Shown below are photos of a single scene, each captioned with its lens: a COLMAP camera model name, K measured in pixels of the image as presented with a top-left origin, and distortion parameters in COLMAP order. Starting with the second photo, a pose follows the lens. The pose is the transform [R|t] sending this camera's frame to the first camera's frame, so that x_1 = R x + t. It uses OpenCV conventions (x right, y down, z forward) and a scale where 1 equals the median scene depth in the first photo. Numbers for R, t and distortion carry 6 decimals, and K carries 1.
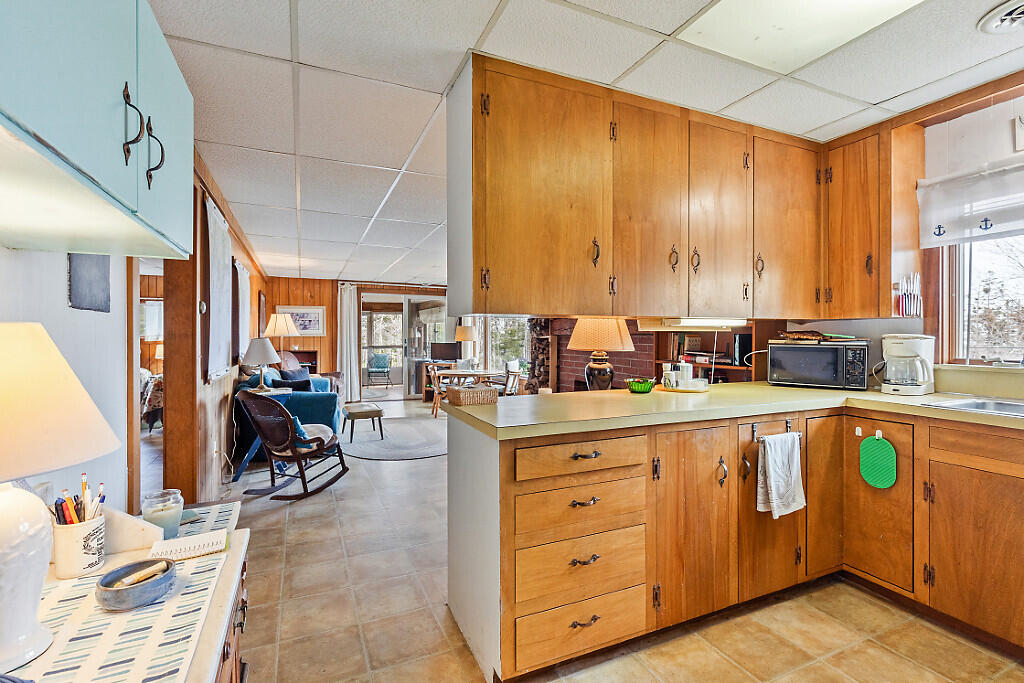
lens RADIAL K [[474.4, 0, 512.5], [0, 474.4, 338.3], [0, 0, 1]] dist [-0.014090, -0.000401]
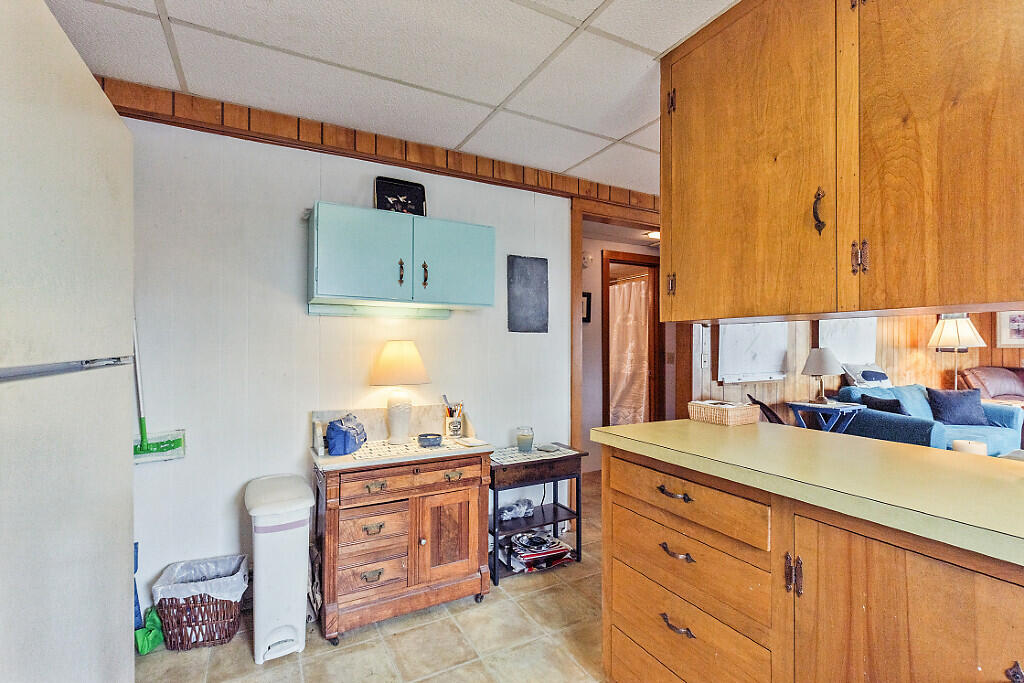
lens RADIAL K [[474.4, 0, 515.6], [0, 474.4, 345.0], [0, 0, 1]] dist [-0.014090, -0.000401]
pose [[0.047161, 0.004033, -0.998879, 0.861902], [-0.010613, 0.999937, 0.003536, -0.003495], [0.998831, 0.010435, 0.047201, 0.634036]]
